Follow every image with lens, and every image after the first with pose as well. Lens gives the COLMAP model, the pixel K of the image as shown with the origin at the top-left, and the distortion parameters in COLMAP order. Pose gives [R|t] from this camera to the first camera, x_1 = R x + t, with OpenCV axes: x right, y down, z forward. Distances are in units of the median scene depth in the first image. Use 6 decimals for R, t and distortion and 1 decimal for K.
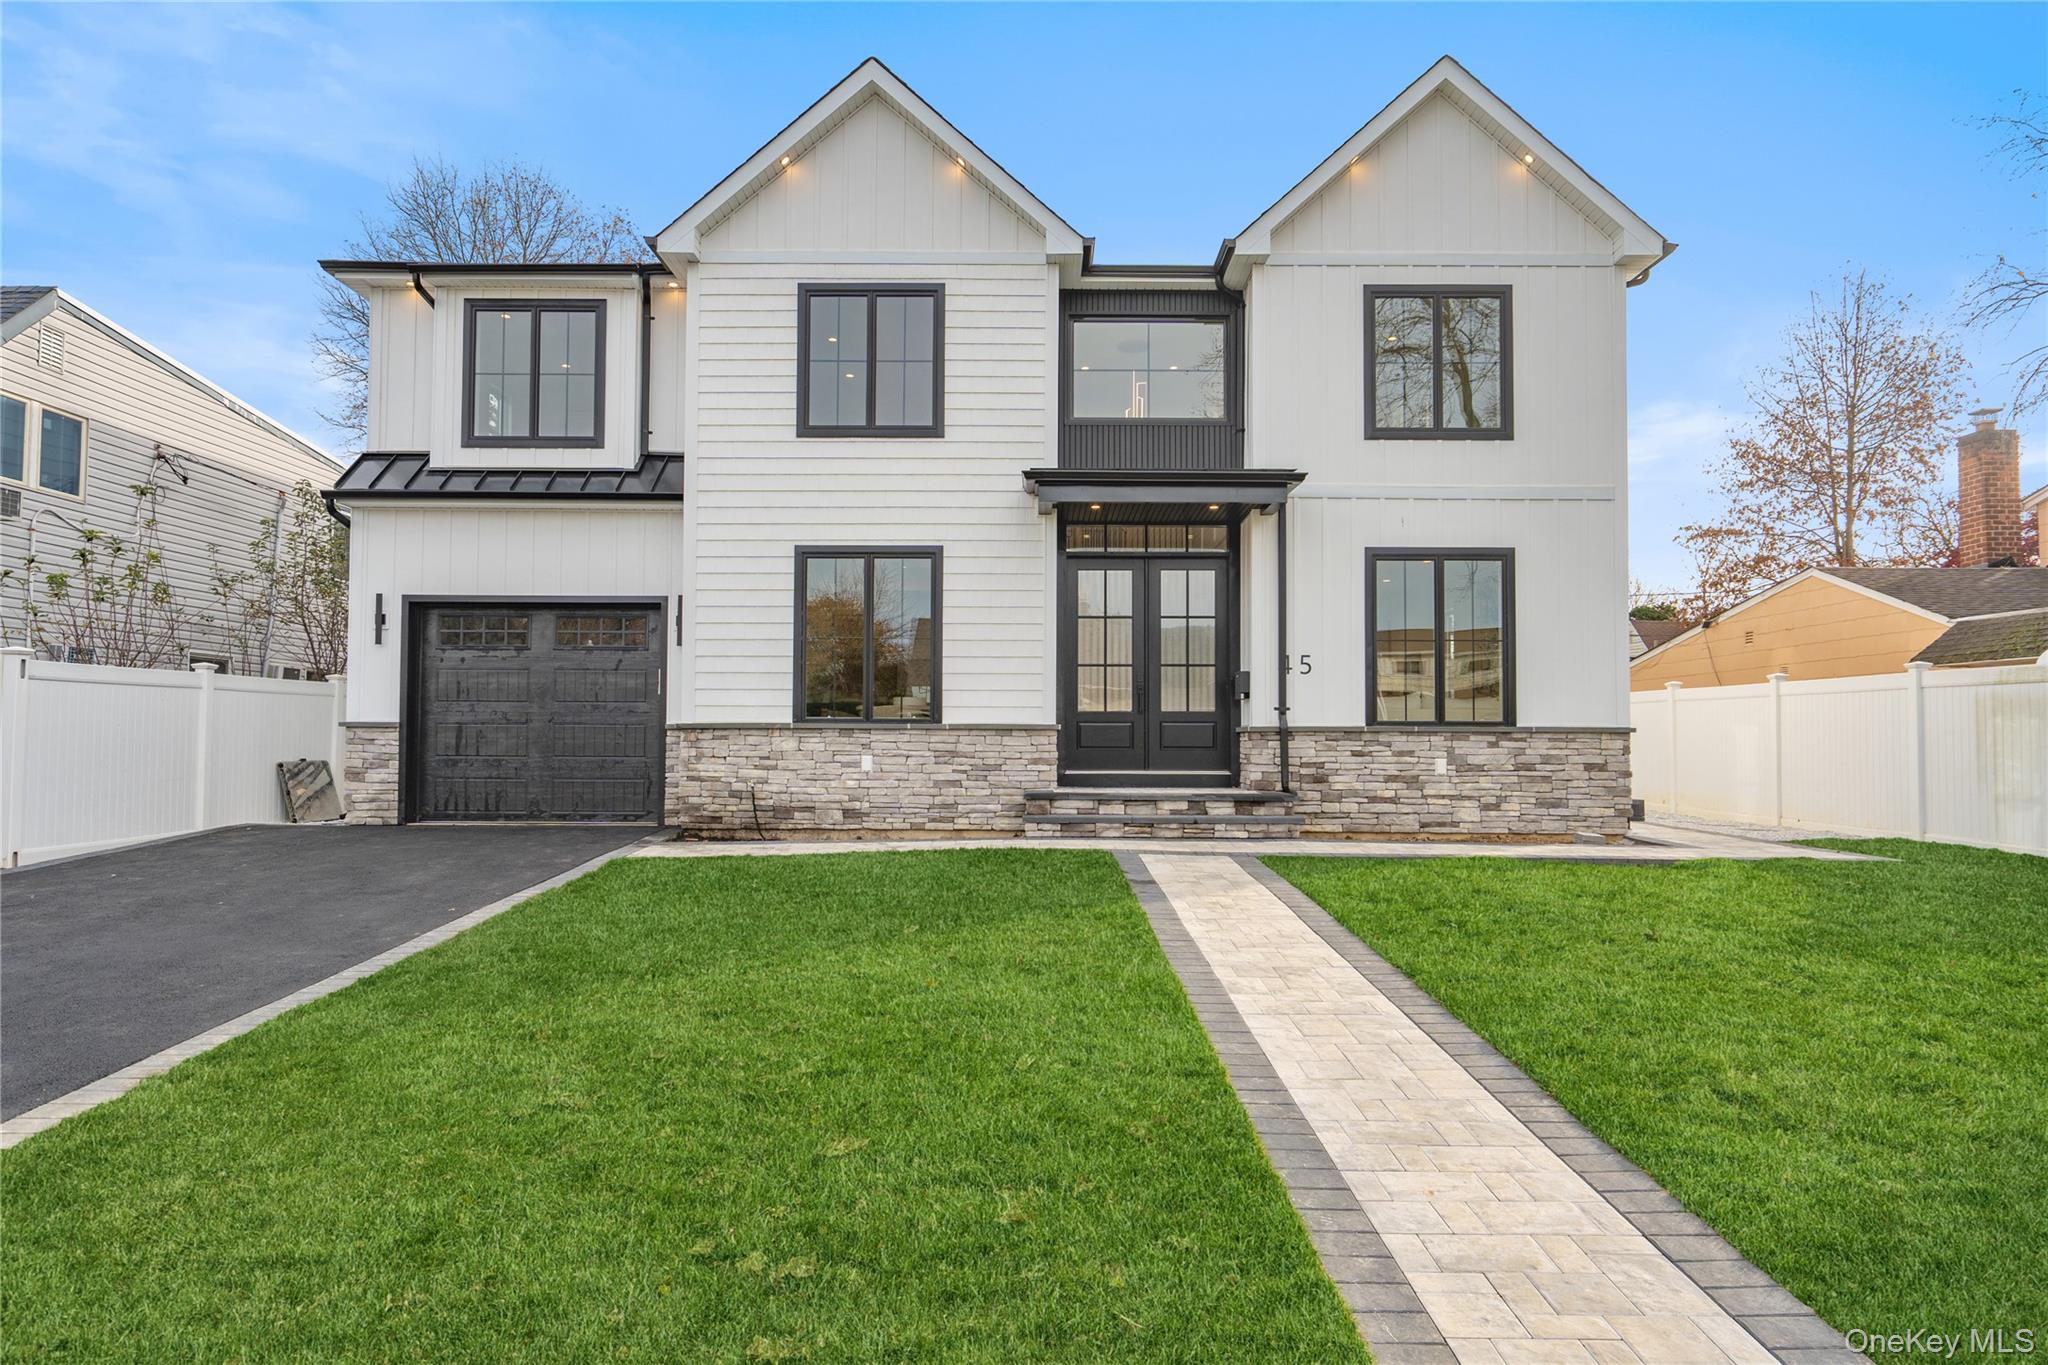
lens RADIAL K [[1240.8, 0, 1020.7], [0, 1240.8, 692.5], [0, 0, 1]] dist [0.015593, -0.000148]
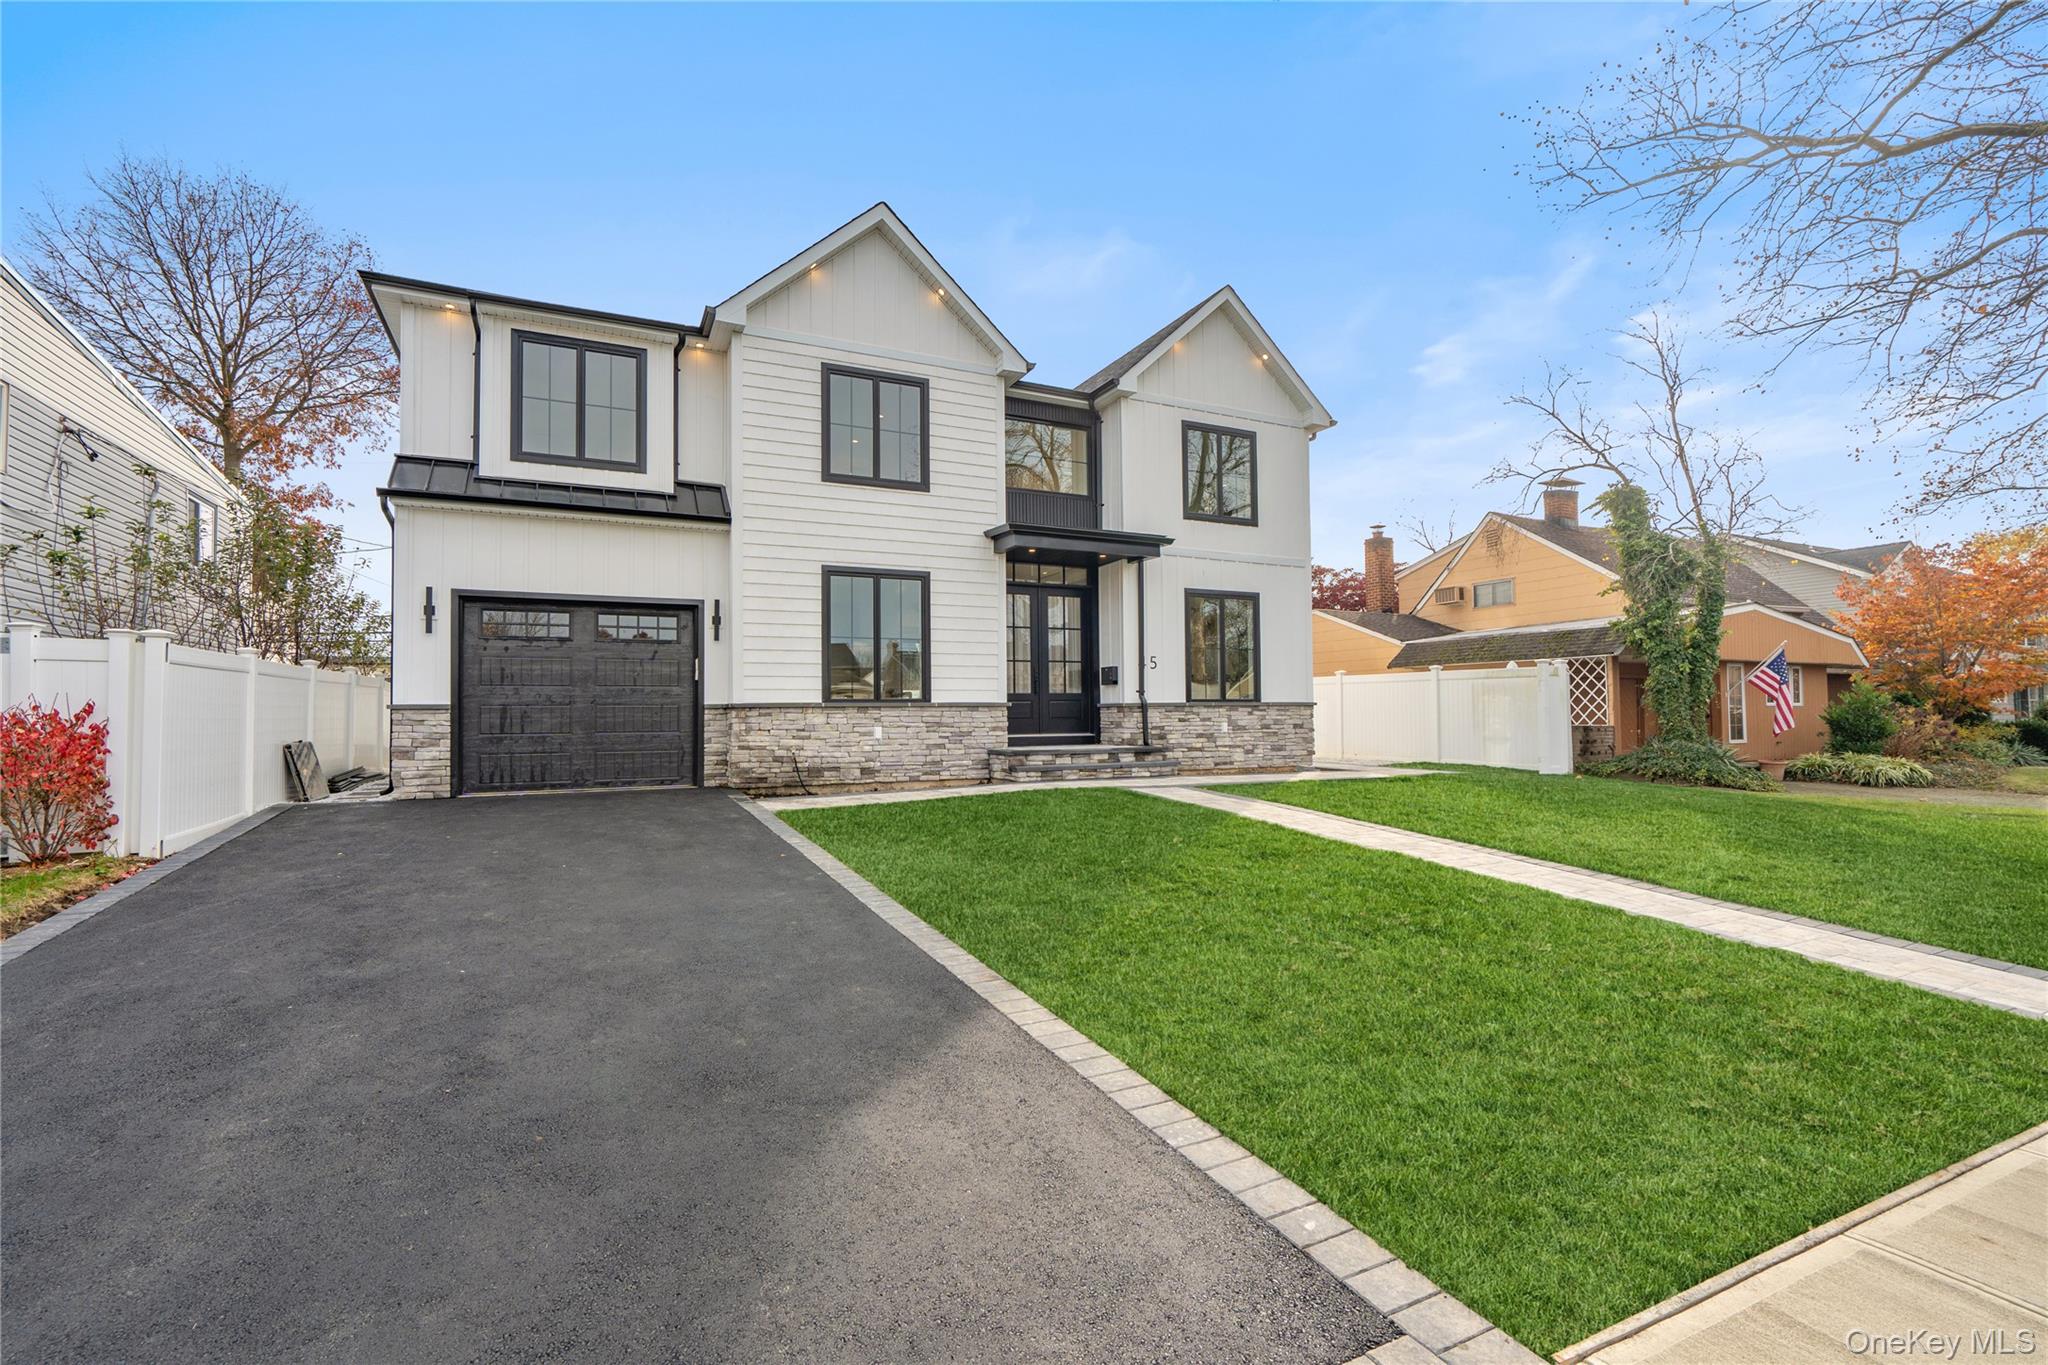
lens RADIAL K [[929.4, 0, 1025.6], [0, 929.4, 682.3], [0, 0, 1]] dist [-0.002226, 0.002021]
pose [[0.896469, 0.003498, 0.443092, -0.415136], [-0.004827, 0.999987, 0.001873, 0.000410], [-0.443079, -0.003818, 0.896474, 0.039761]]
